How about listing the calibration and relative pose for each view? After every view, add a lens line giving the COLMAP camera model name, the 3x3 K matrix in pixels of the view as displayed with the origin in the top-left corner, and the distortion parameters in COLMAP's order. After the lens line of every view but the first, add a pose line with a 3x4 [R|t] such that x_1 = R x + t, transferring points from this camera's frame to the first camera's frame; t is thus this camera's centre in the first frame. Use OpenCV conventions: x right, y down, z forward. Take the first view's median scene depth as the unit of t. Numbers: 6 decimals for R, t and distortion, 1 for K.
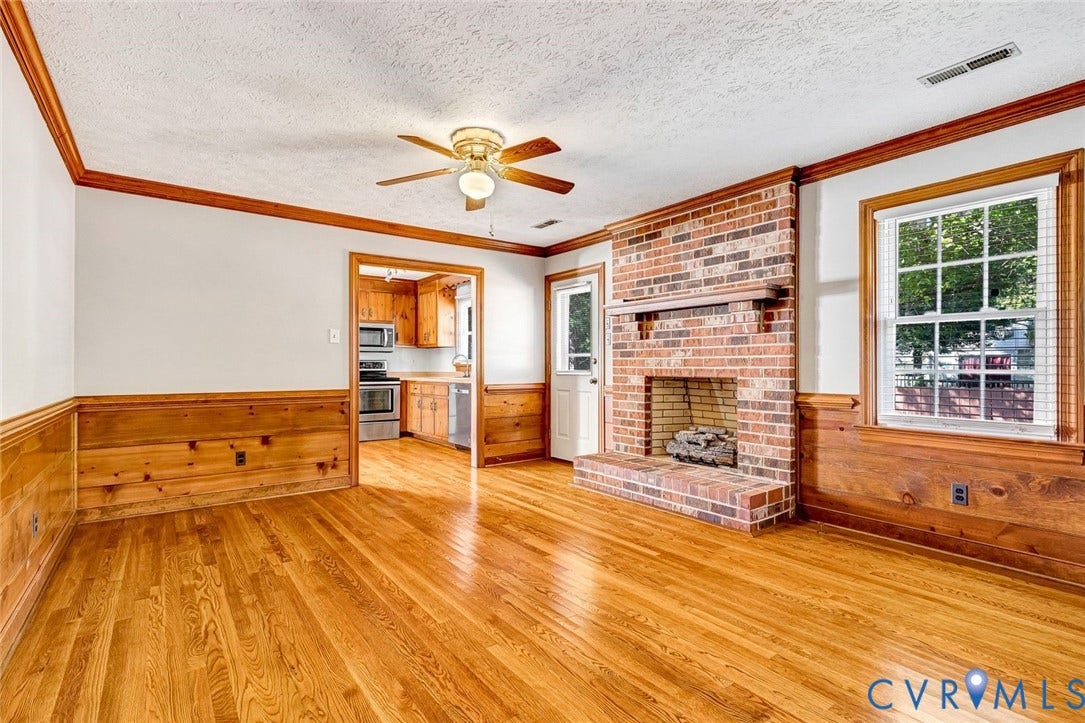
lens RADIAL K [[522.8, 0, 546.7], [0, 522.8, 363.1], [0, 0, 1]] dist [0.009043, -0.000662]
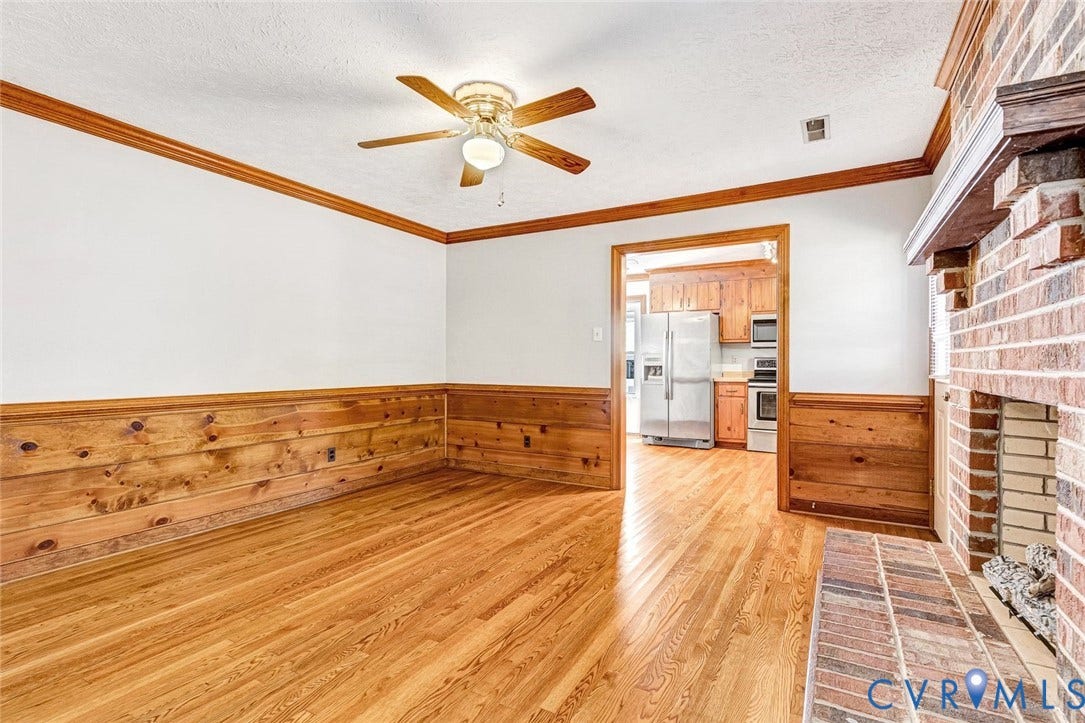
lens RADIAL K [[522.8, 0, 537.9], [0, 522.8, 363.1], [0, 0, 1]] dist [0.009043, -0.000662]
pose [[0.390395, 0.003038, -0.920642, 0.534419], [0.000461, 0.999994, 0.003496, 0.000132], [0.920647, -0.001790, 0.390391, 0.581581]]
